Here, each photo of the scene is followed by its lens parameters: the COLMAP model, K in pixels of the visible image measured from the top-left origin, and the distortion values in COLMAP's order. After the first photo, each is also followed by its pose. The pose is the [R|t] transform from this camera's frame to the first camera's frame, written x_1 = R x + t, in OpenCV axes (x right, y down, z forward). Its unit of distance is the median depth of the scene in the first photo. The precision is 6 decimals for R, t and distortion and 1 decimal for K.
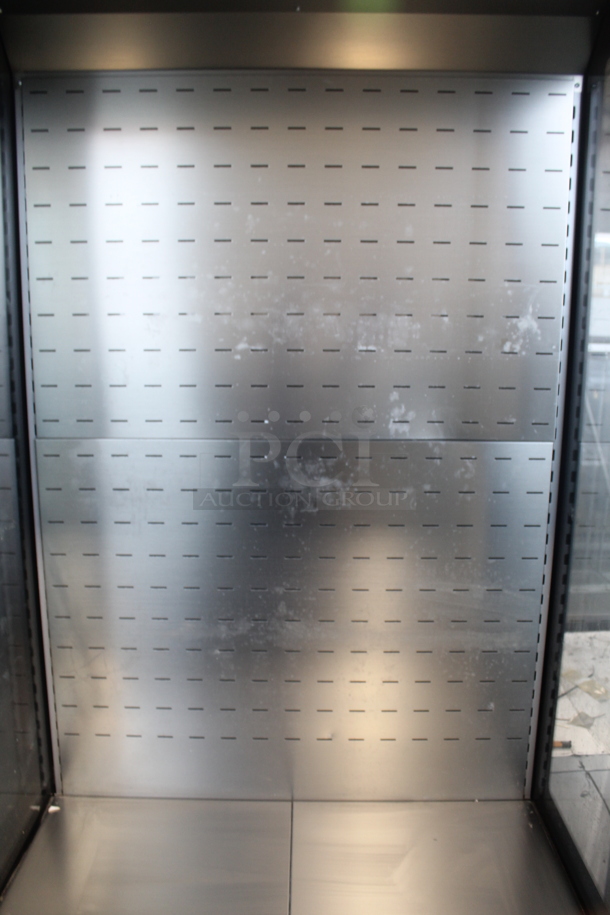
lens RADIAL K [[768.3, 0, 305.6], [0, 768.3, 458.9], [0, 0, 1]] dist [-0.154215, 0.103273]
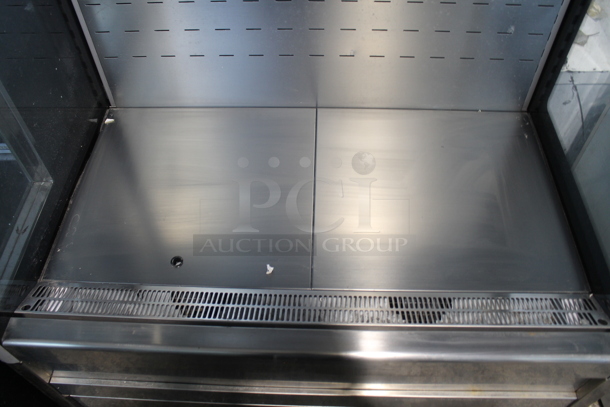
lens RADIAL K [[512.2, 0, 300.6], [0, 512.2, 203.2], [0, 0, 1]] dist [-0.154215, 0.103273]
pose [[0.998651, 0.016695, -0.049164, -0.002215], [0.019848, 0.752228, 0.658603, 0.060335], [0.047978, -0.658691, 0.750882, 0.328369]]
